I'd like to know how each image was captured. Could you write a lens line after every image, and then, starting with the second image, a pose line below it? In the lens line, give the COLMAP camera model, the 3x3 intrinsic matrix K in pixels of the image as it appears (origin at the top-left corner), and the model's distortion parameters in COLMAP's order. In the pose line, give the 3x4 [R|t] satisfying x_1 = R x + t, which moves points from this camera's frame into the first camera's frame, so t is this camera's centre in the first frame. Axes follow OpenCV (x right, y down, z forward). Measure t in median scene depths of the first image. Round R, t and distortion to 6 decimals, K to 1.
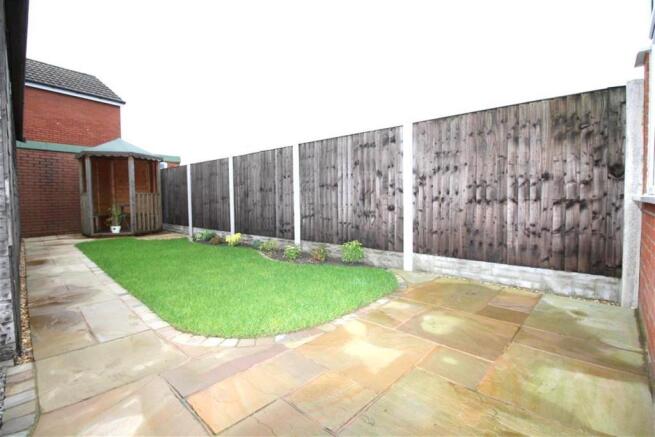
lens RADIAL K [[302.0, 0, 325.3], [0, 302.0, 218.1], [0, 0, 1]] dist [-0.009450, -0.000987]
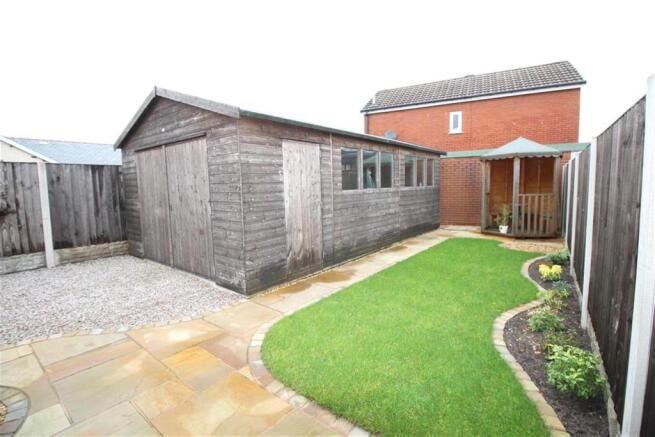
lens RADIAL K [[302.0, 0, 329.2], [0, 302.0, 215.5], [0, 0, 1]] dist [-0.009450, -0.000987]
pose [[0.095905, 0.106003, -0.989730, 0.359914], [-0.045718, 0.993733, 0.102002, -0.117211], [0.994340, 0.035466, 0.100151, 0.402960]]
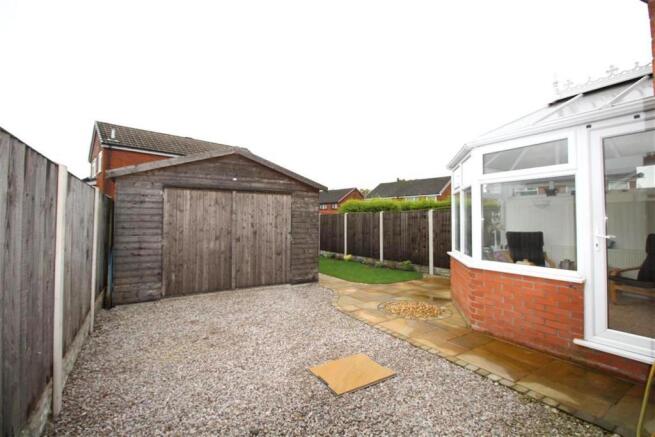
lens RADIAL K [[302.0, 0, 328.1], [0, 302.0, 215.9], [0, 0, 1]] dist [-0.009450, -0.000987]
pose [[0.968883, 0.008534, -0.247372, 0.051464], [-0.028921, 0.996463, -0.078896, -0.041658], [0.245824, 0.083595, 0.965703, -0.931673]]
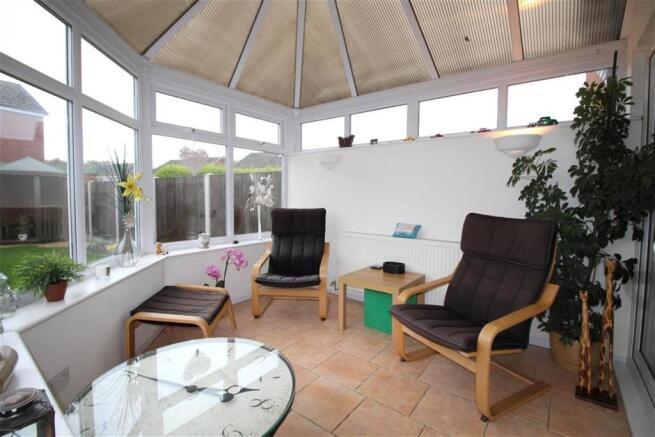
lens RADIAL K [[302.0, 0, 324.3], [0, 302.0, 216.3], [0, 0, 1]] dist [-0.009450, -0.000987]
pose [[0.994380, 0.011350, 0.105261, 0.439779], [-0.011421, 0.999935, 0.000064, -0.073475], [-0.105253, -0.001266, 0.994445, -0.346734]]
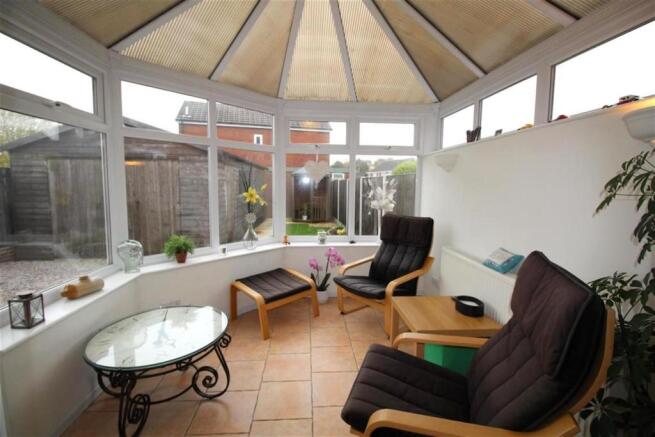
lens RADIAL K [[302.0, 0, 325.5], [0, 302.0, 214.1], [0, 0, 1]] dist [-0.009450, -0.000987]
pose [[0.739079, 0.080919, -0.668741, 0.722723], [-0.058847, 0.996719, 0.055569, -0.114465], [0.671043, -0.001717, 0.741416, -0.259552]]
